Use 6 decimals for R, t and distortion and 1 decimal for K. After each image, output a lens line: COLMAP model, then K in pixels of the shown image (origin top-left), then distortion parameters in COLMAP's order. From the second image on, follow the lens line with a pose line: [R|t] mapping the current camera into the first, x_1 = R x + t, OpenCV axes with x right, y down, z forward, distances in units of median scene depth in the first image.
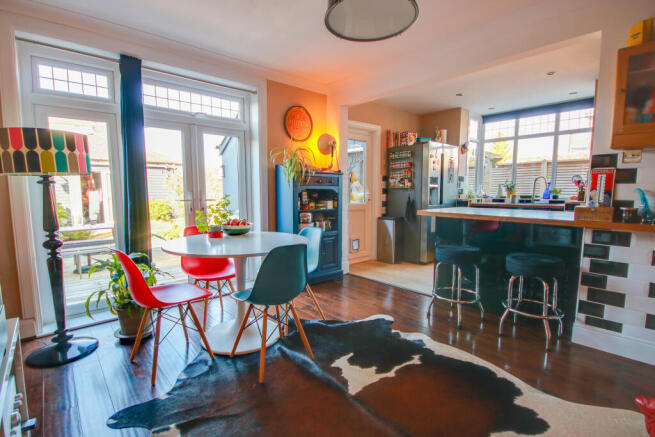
lens RADIAL K [[315.4, 0, 329.8], [0, 315.4, 222.8], [0, 0, 1]] dist [-0.004019, -0.001617]
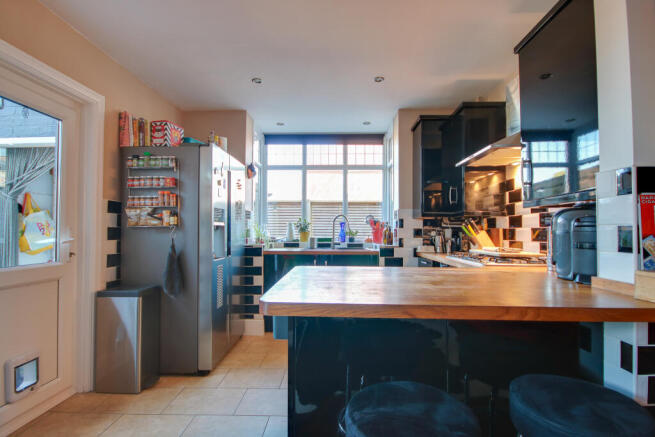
lens RADIAL K [[315.4, 0, 329.8], [0, 315.4, 222.8], [0, 0, 1]] dist [-0.004019, -0.001617]
pose [[0.692479, 0.020623, 0.721143, 0.058510], [0.070301, 0.992905, -0.095902, -0.049237], [-0.718004, 0.117107, 0.686116, 0.447847]]
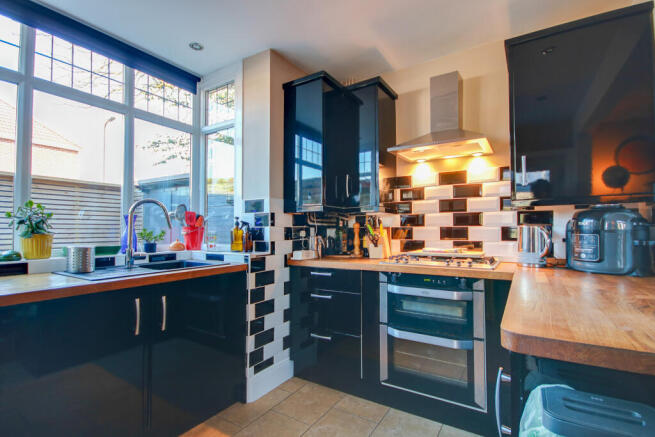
lens RADIAL K [[315.4, 0, 329.8], [0, 315.4, 222.8], [0, 0, 1]] dist [-0.004019, -0.001617]
pose [[-0.273413, 0.020709, 0.961674, 0.200128], [0.099913, 0.994972, 0.006980, -0.093983], [-0.956694, 0.097992, -0.274108, 0.867172]]
